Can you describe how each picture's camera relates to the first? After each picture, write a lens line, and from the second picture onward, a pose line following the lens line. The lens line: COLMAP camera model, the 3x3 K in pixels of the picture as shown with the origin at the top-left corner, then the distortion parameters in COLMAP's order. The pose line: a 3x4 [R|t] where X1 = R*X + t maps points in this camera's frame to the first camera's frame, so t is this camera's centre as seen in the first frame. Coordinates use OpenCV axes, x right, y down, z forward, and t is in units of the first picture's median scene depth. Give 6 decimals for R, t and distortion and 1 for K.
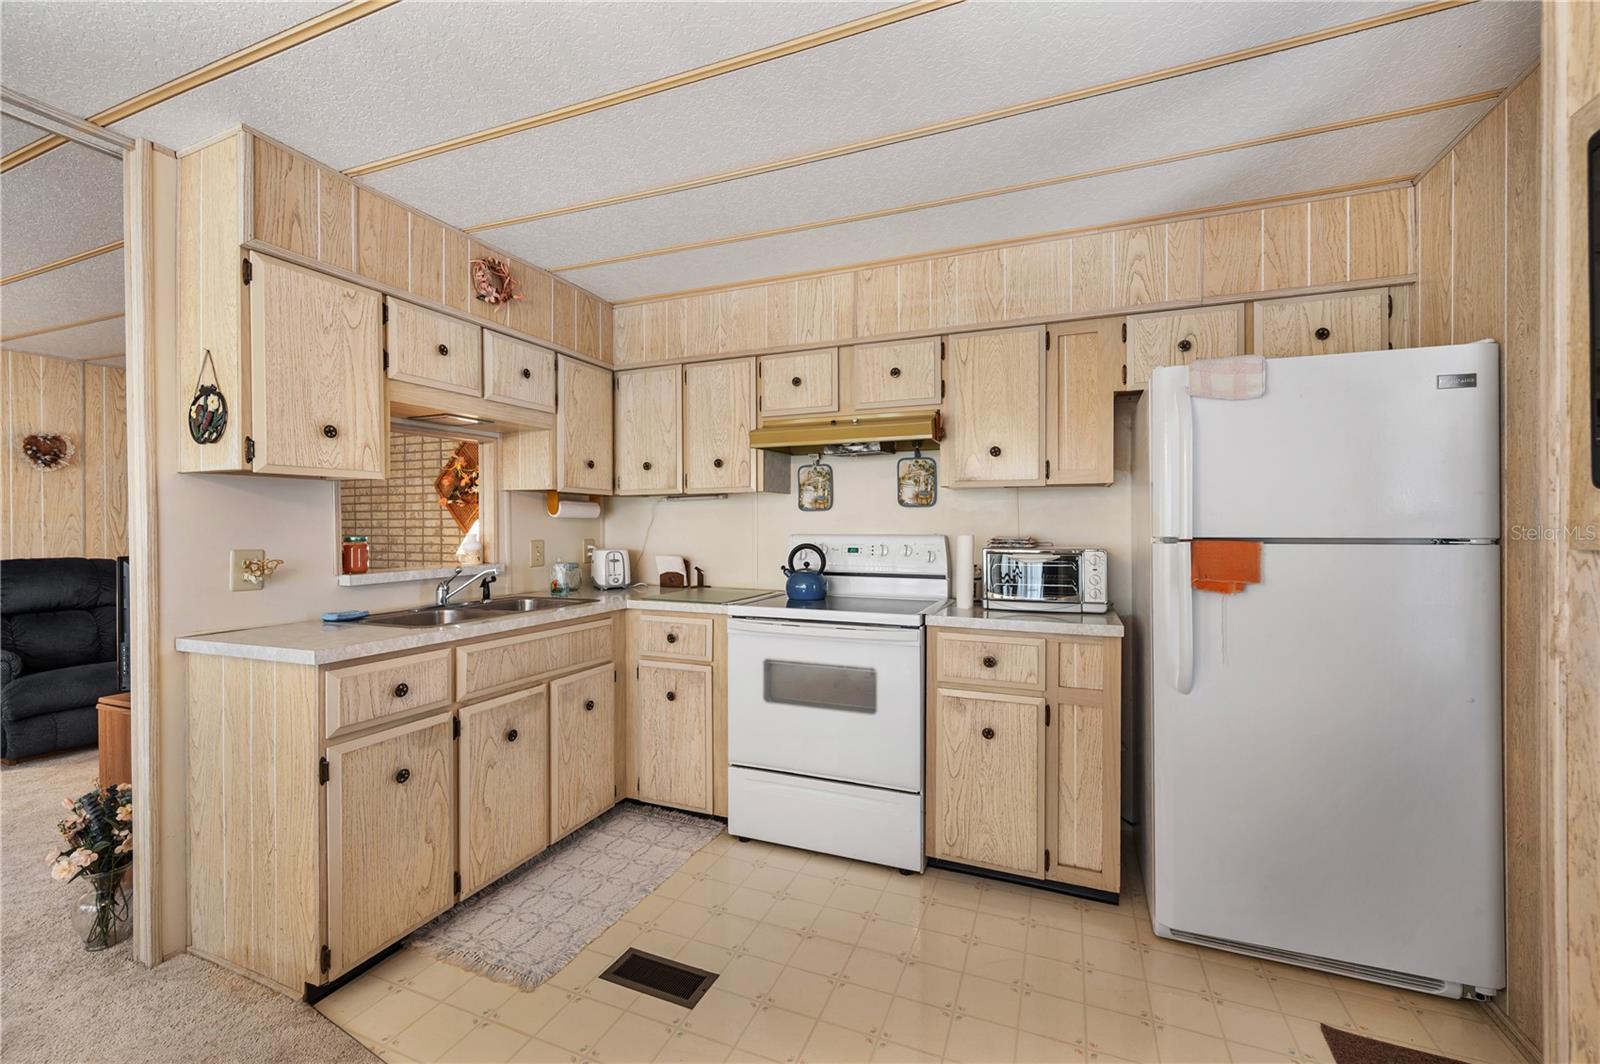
lens RADIAL K [[657.6, 0, 805.9], [0, 657.6, 527.7], [0, 0, 1]] dist [0.001457, 0.000527]
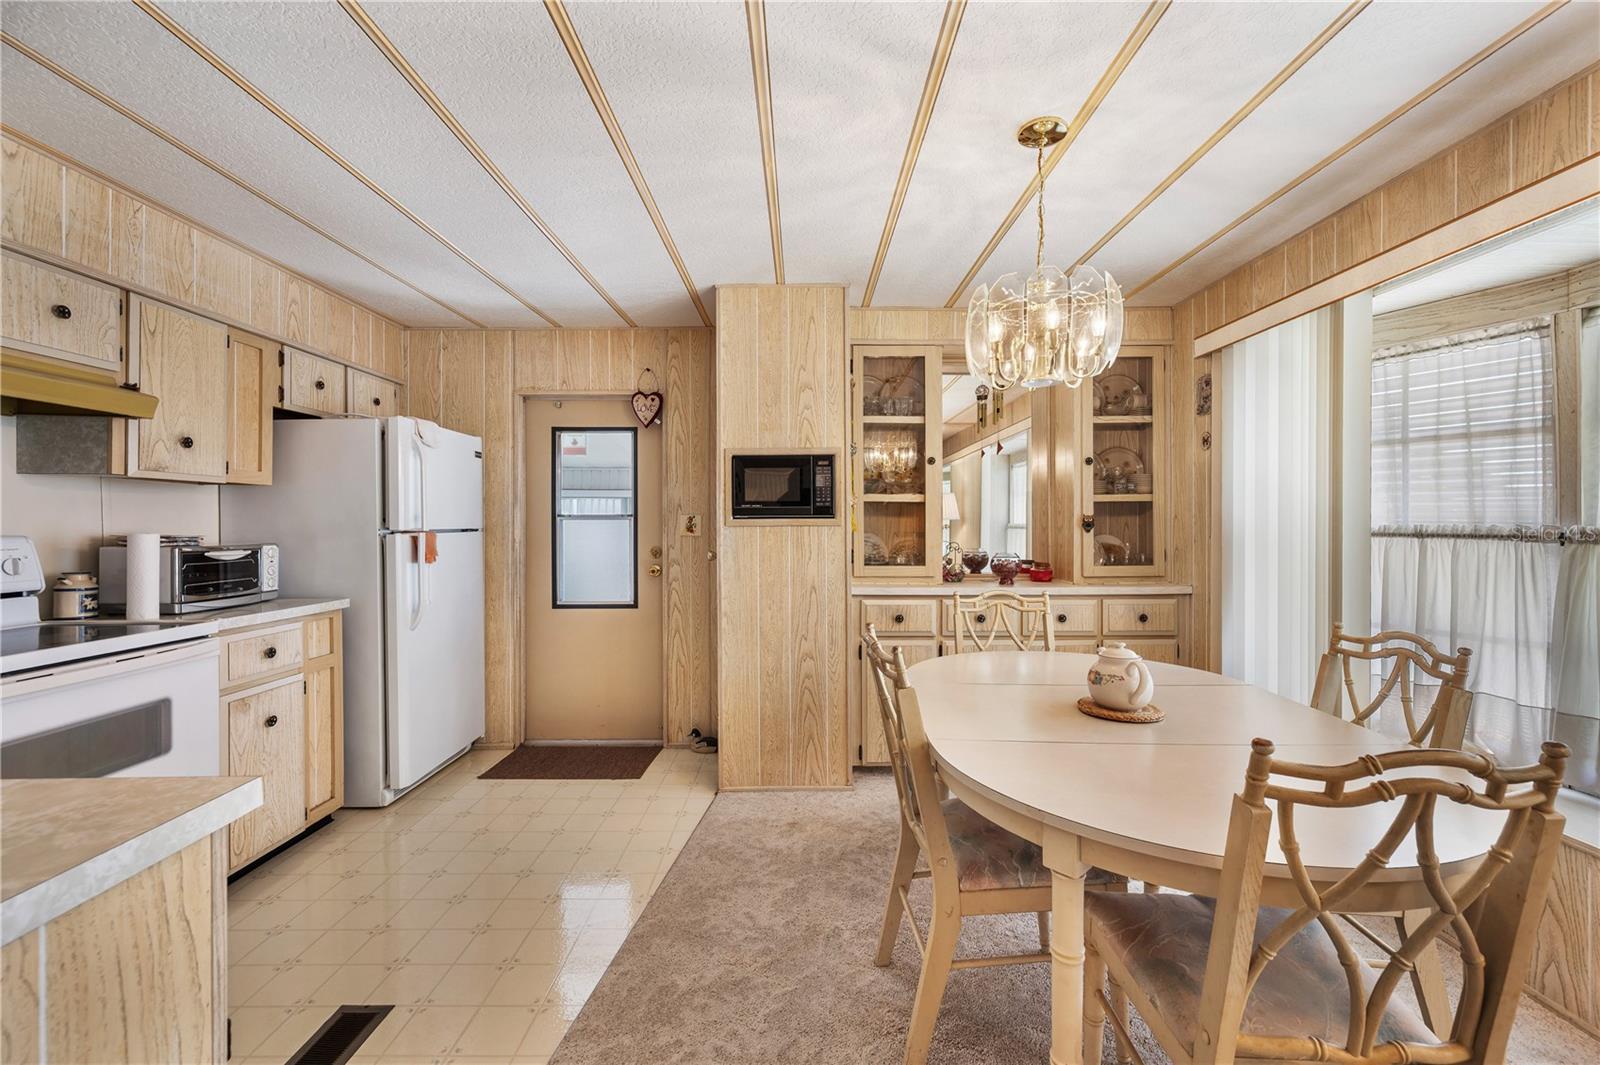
lens RADIAL K [[657.6, 0, 803.8], [0, 657.6, 525.1], [0, 0, 1]] dist [0.001457, 0.000527]
pose [[-0.387080, -0.003167, 0.922041, -0.963656], [0.004551, 0.999975, 0.005346, -0.000306], [-0.922035, 0.006266, -0.387056, 0.594532]]
